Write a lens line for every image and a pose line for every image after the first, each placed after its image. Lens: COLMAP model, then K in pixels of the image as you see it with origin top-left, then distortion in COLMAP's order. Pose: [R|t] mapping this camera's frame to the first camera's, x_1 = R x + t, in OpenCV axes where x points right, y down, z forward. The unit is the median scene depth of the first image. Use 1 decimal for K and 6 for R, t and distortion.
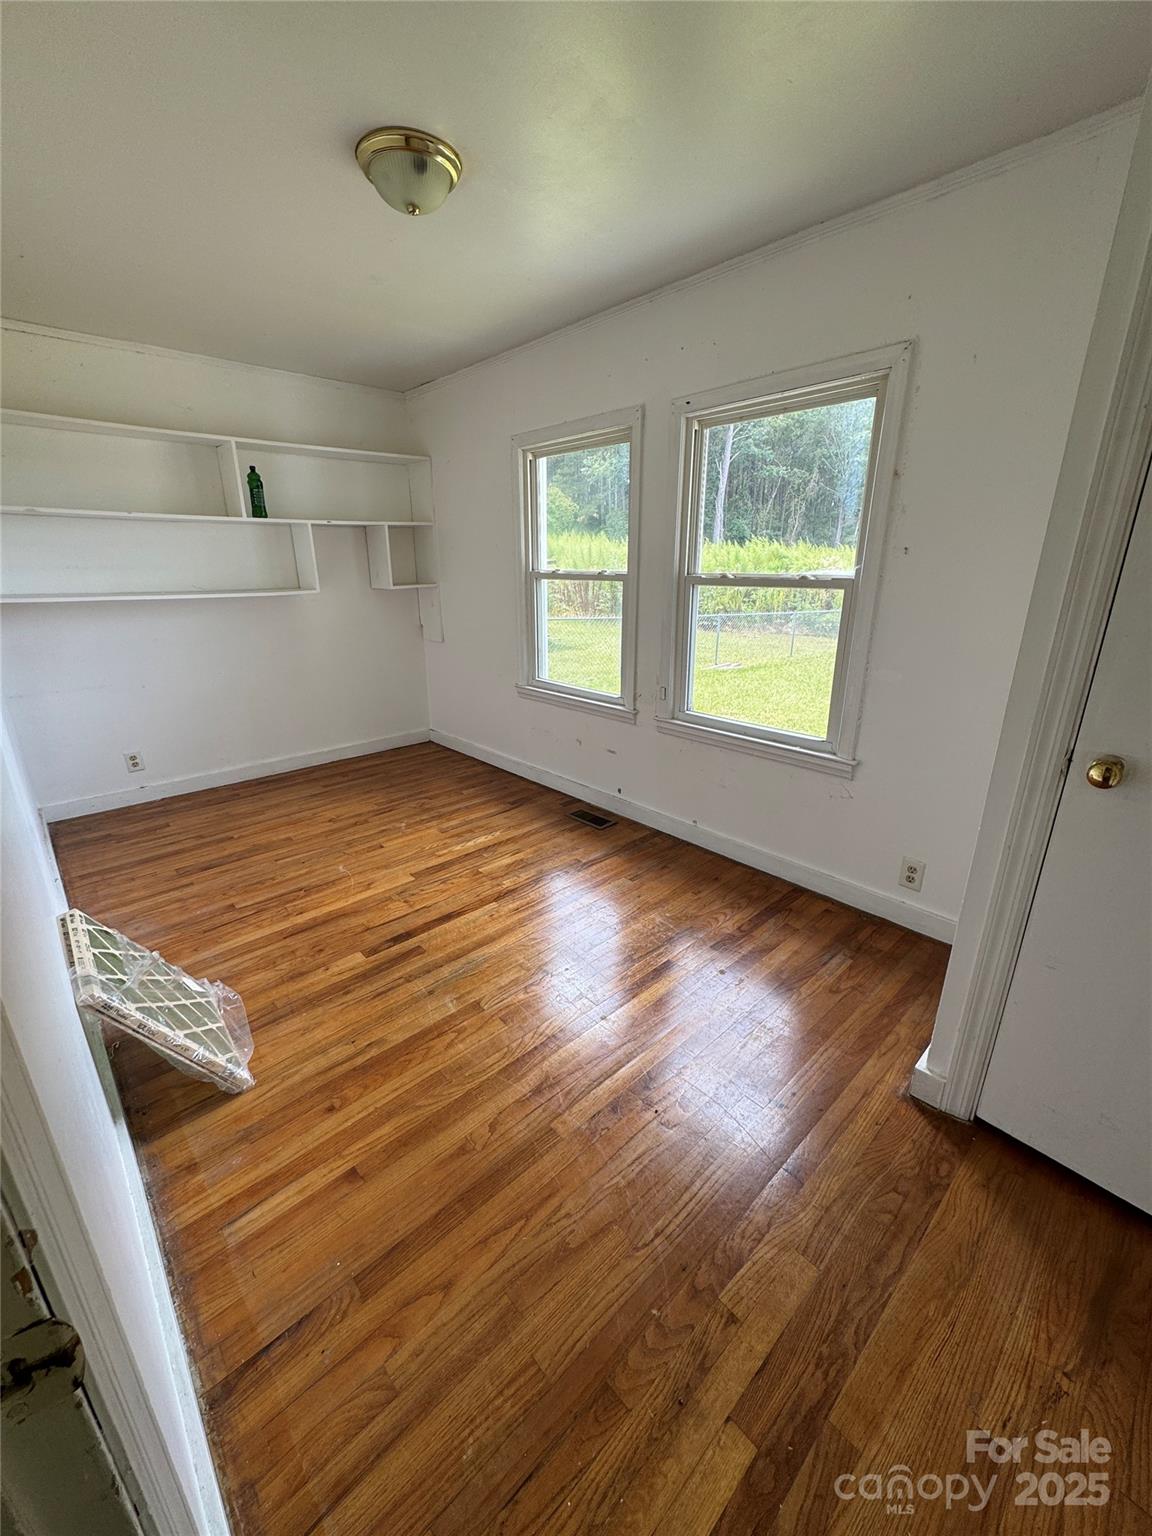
lens RADIAL K [[609.4, 0, 576.8], [0, 609.4, 766.2], [0, 0, 1]] dist [-0.003298, 0.000137]
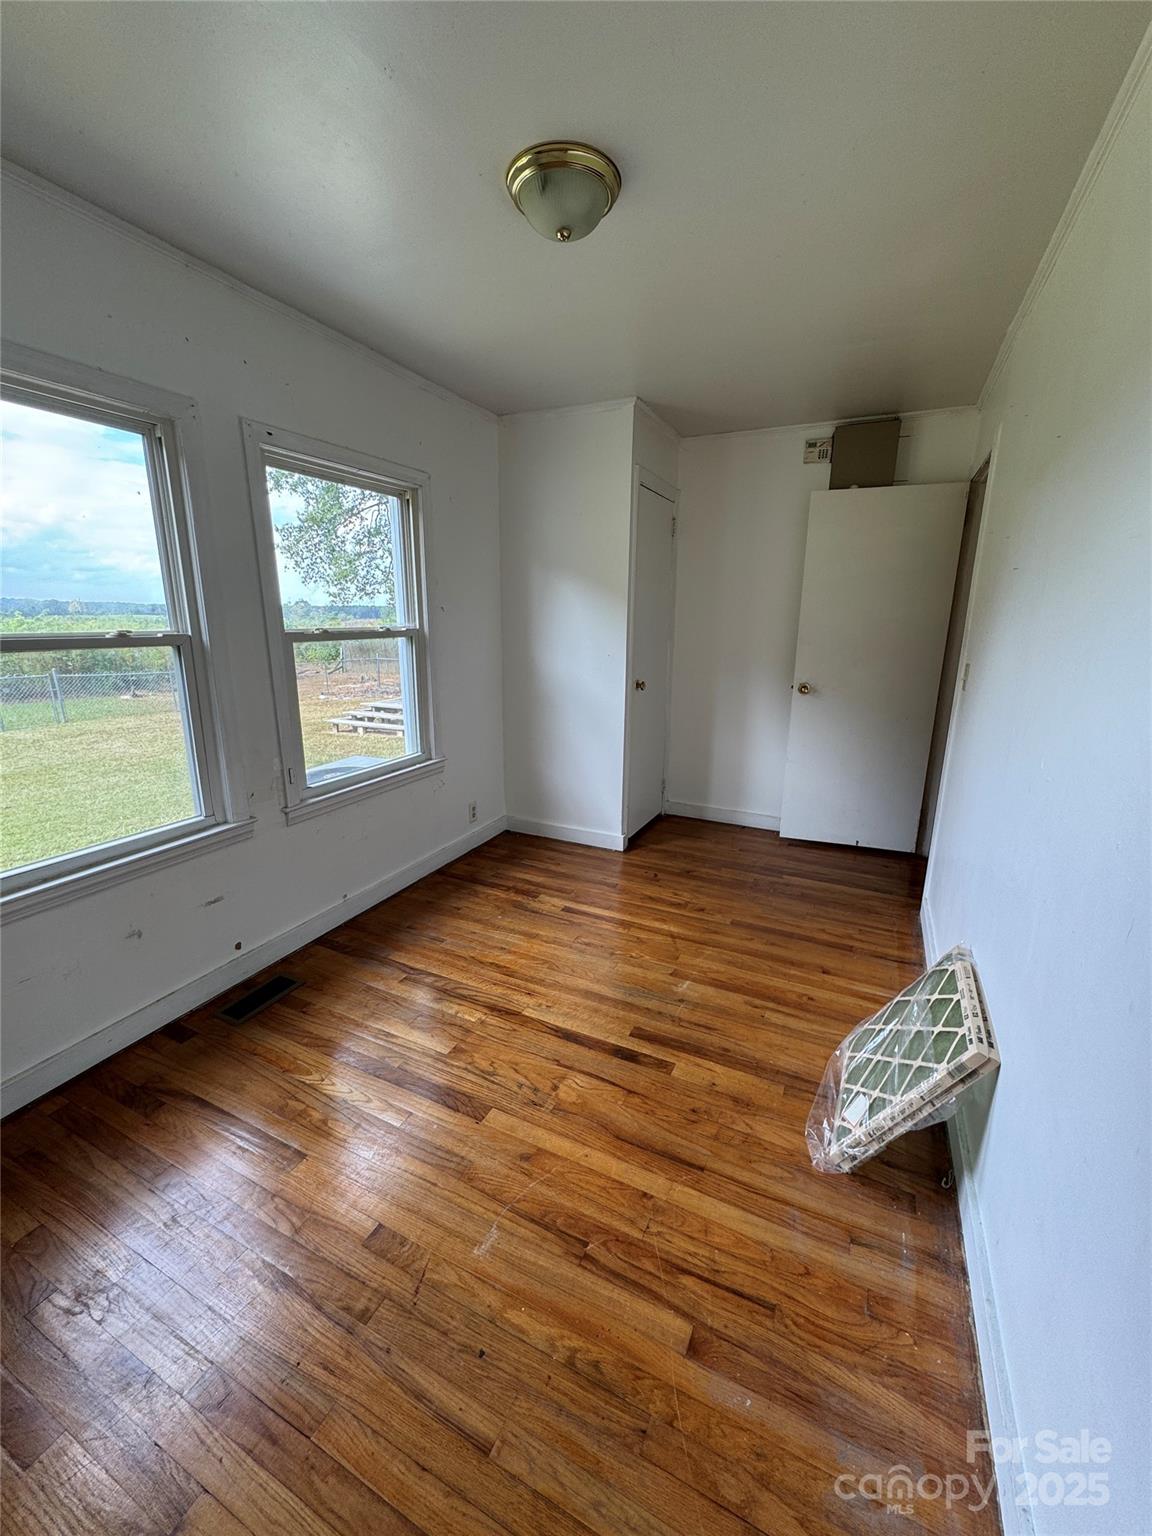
lens RADIAL K [[609.4, 0, 576.2], [0, 609.4, 770.1], [0, 0, 1]] dist [-0.003298, 0.000137]
pose [[-0.363599, -0.232063, 0.902188, -0.914006], [0.290657, 0.891865, 0.346547, -0.375804], [-0.885051, 0.388231, -0.256830, 1.102009]]
